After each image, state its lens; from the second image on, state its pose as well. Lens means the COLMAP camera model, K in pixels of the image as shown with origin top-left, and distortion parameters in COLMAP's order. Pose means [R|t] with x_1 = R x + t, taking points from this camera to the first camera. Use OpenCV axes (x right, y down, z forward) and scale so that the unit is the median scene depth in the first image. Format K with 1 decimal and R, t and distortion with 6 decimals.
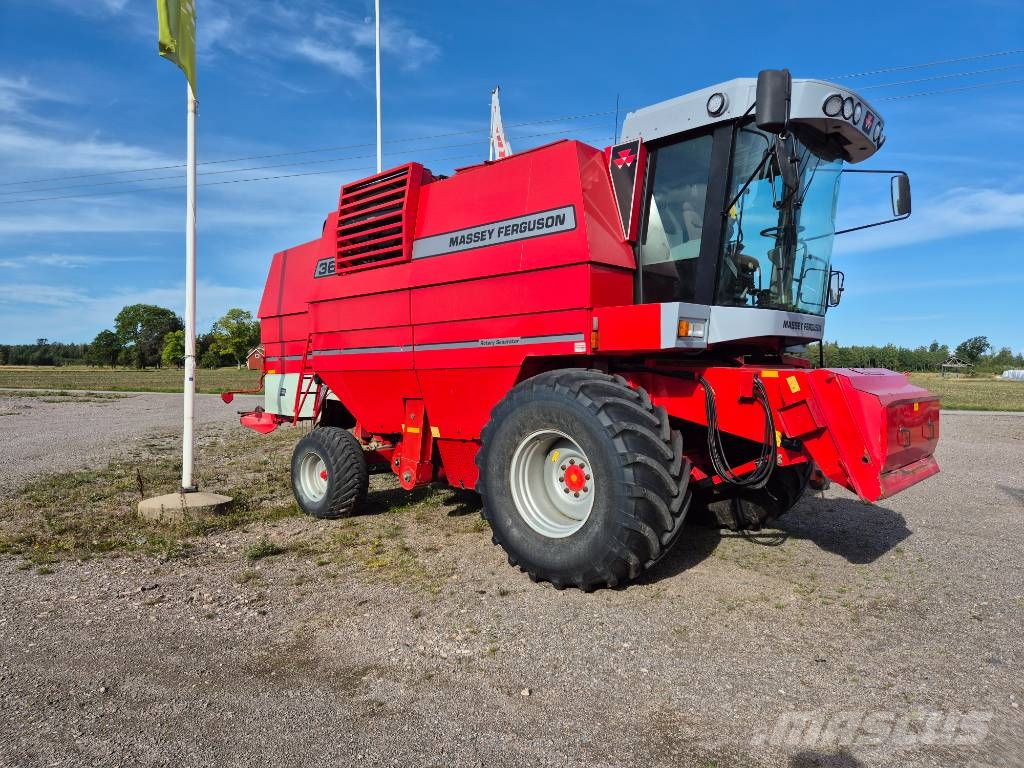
lens RADIAL K [[662.7, 0, 506.5], [0, 662.7, 373.8], [0, 0, 1]] dist [0.033156, -0.047561]
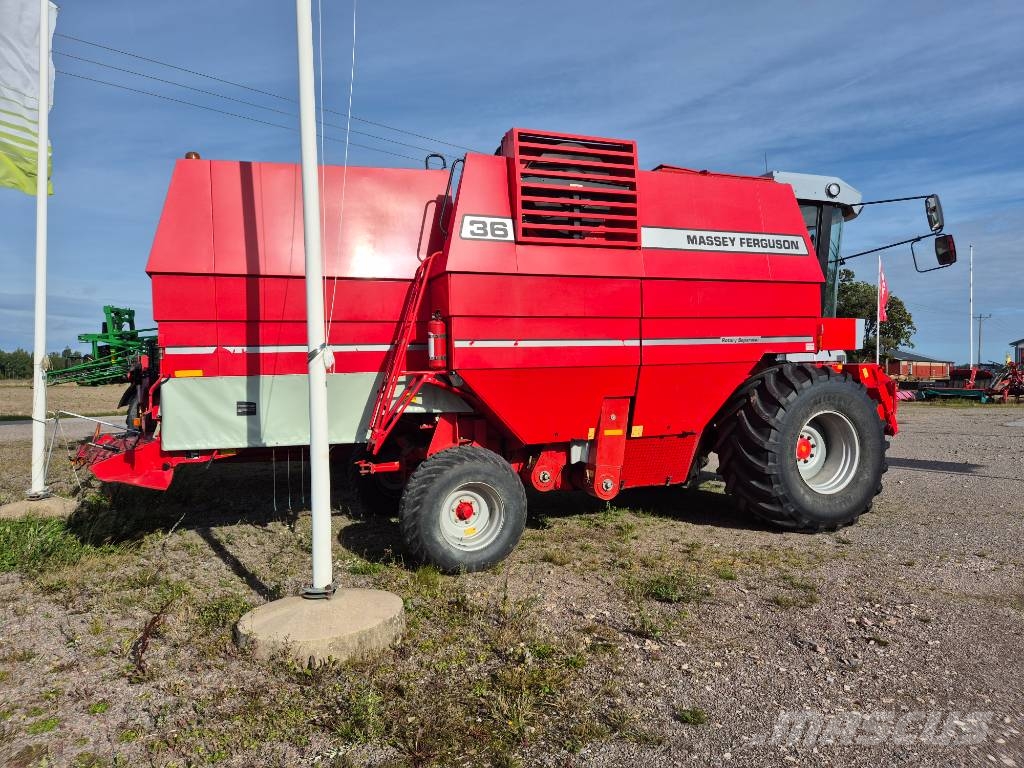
lens RADIAL K [[662.7, 0, 506.5], [0, 662.7, 373.8], [0, 0, 1]] dist [0.033156, -0.047561]
pose [[0.462445, -0.003855, 0.886640, -1.202753], [0.019591, 0.999791, -0.005871, 0.008367], [-0.886432, 0.020085, 0.462423, 0.841574]]
